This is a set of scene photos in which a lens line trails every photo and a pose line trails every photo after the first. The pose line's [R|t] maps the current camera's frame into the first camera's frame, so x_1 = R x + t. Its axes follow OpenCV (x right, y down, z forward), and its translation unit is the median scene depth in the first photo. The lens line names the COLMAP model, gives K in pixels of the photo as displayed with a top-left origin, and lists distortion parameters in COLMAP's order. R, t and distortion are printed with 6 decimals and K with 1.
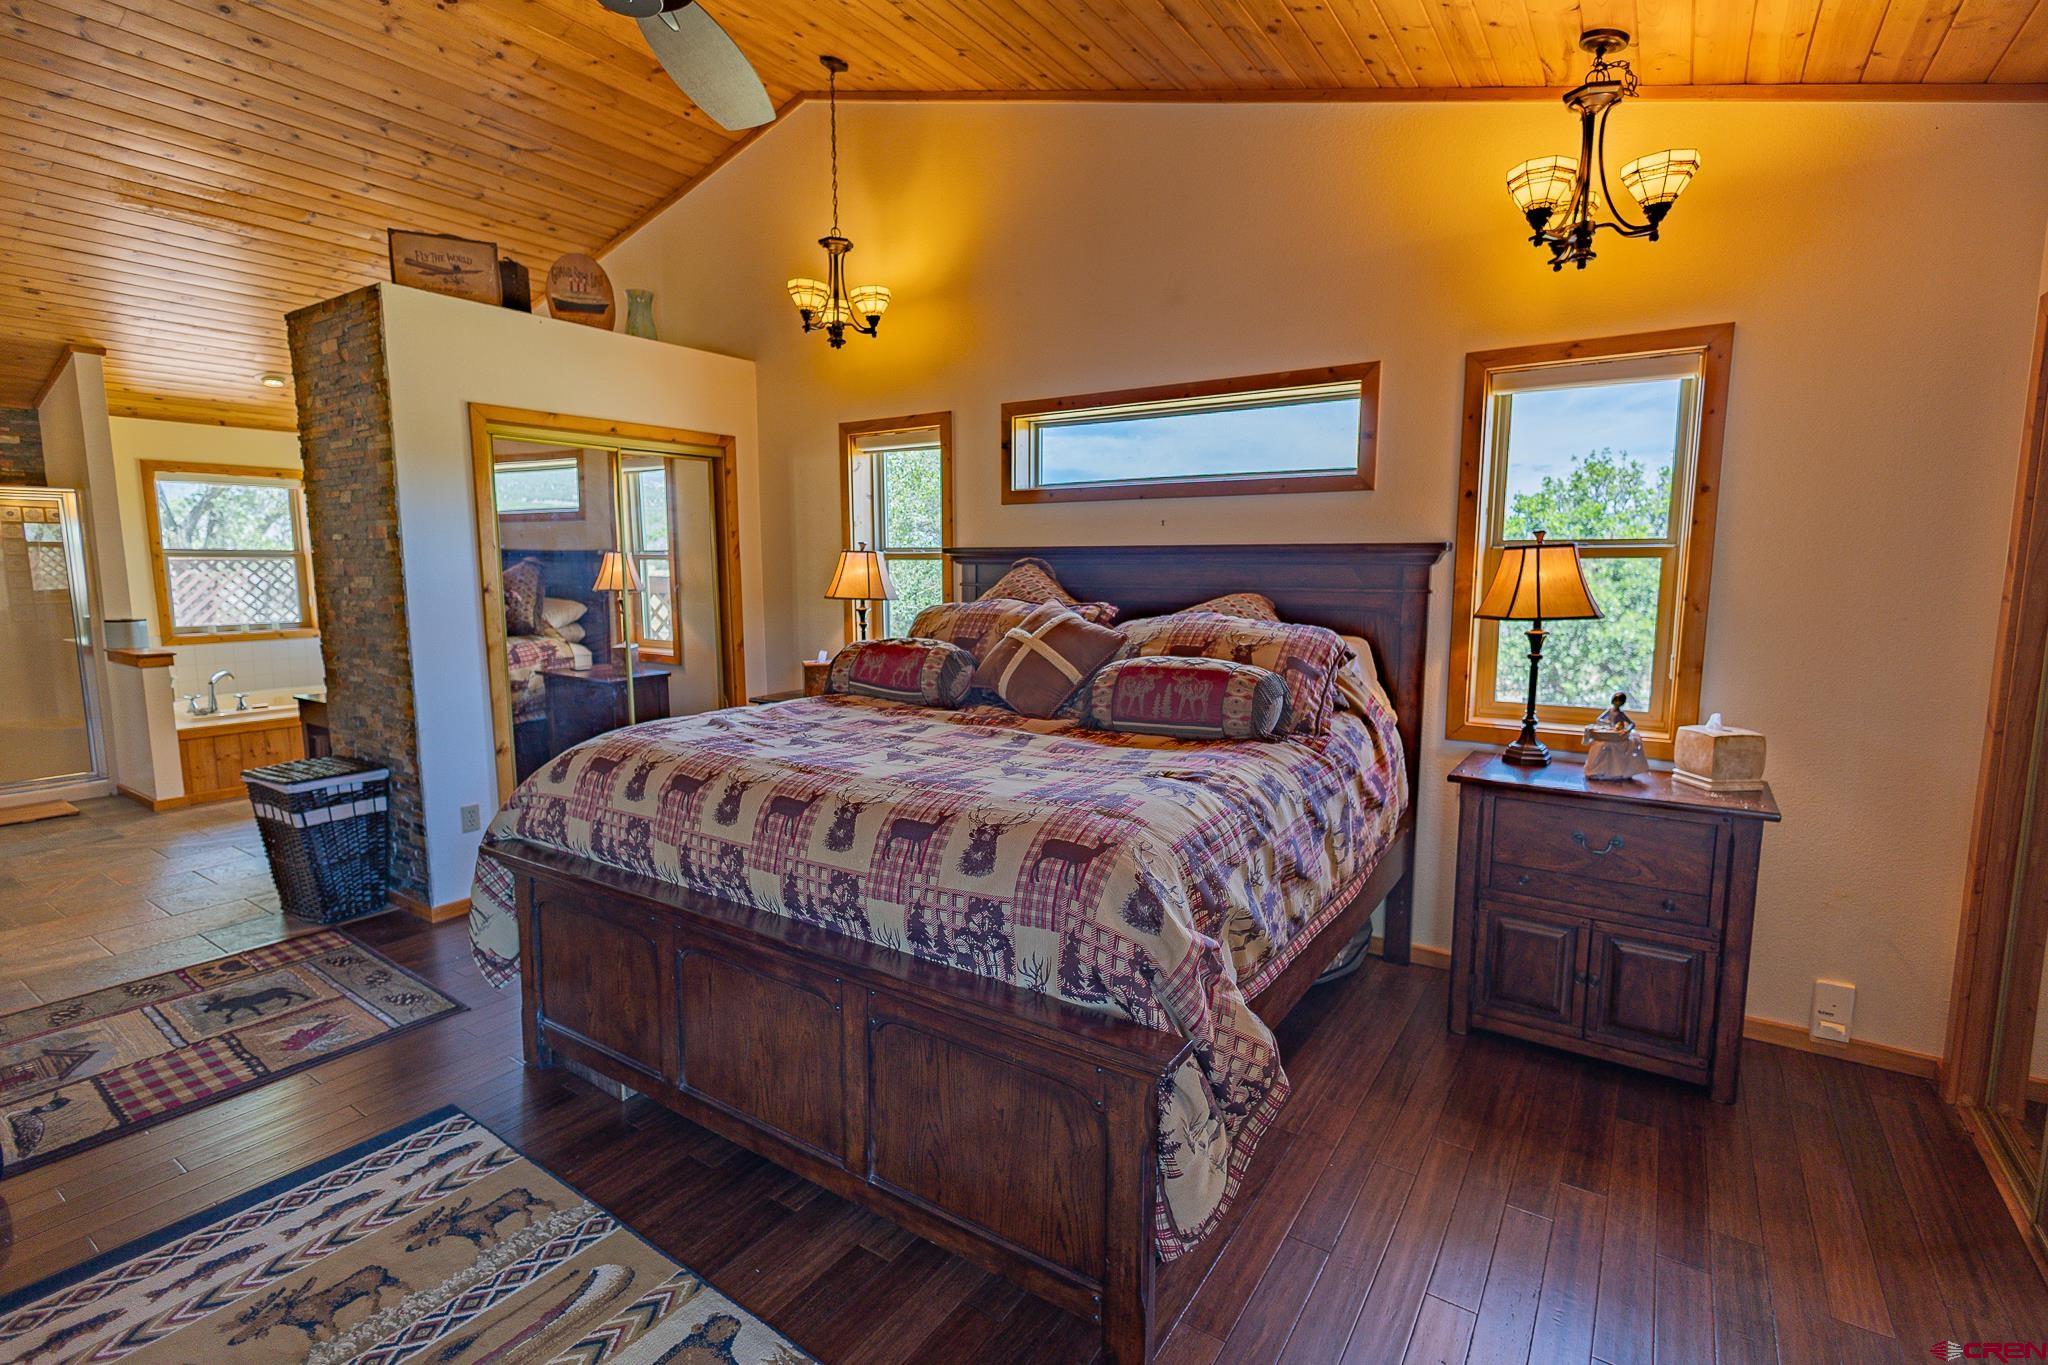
lens RADIAL K [[942.8, 0, 1020.4], [0, 942.8, 680.9], [0, 0, 1]] dist [0.005896, -0.001904]
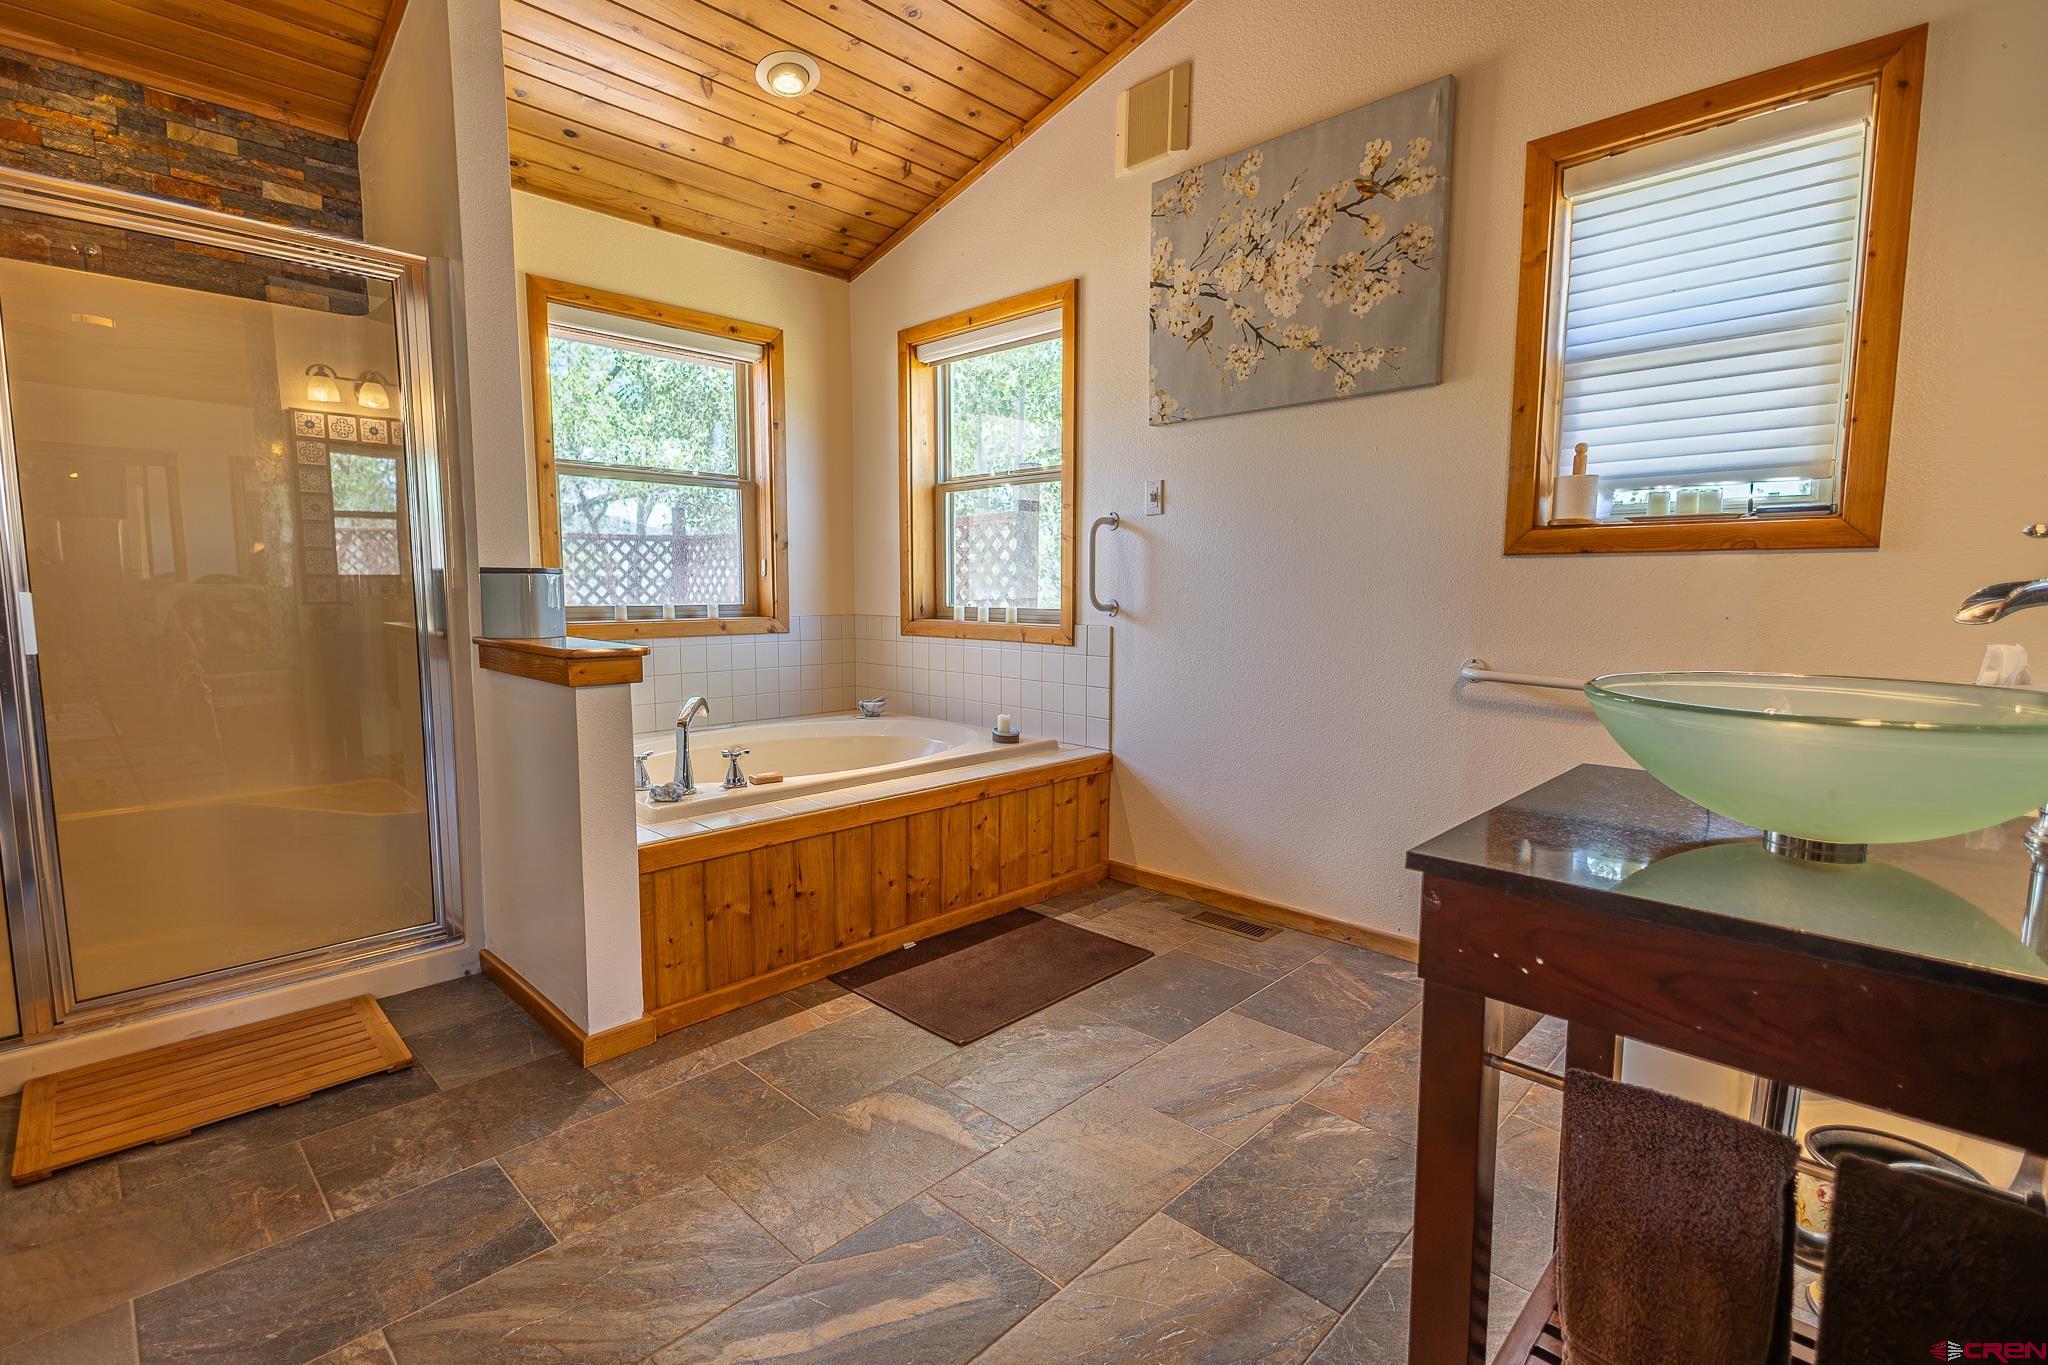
lens RADIAL K [[942.8, 0, 1030.3], [0, 942.8, 682.3], [0, 0, 1]] dist [0.005896, -0.001904]
pose [[0.984531, 0.019505, -0.174122, -0.656060], [-0.023734, 0.999471, -0.022237, -0.011185], [0.173597, 0.026026, 0.984473, 0.635867]]
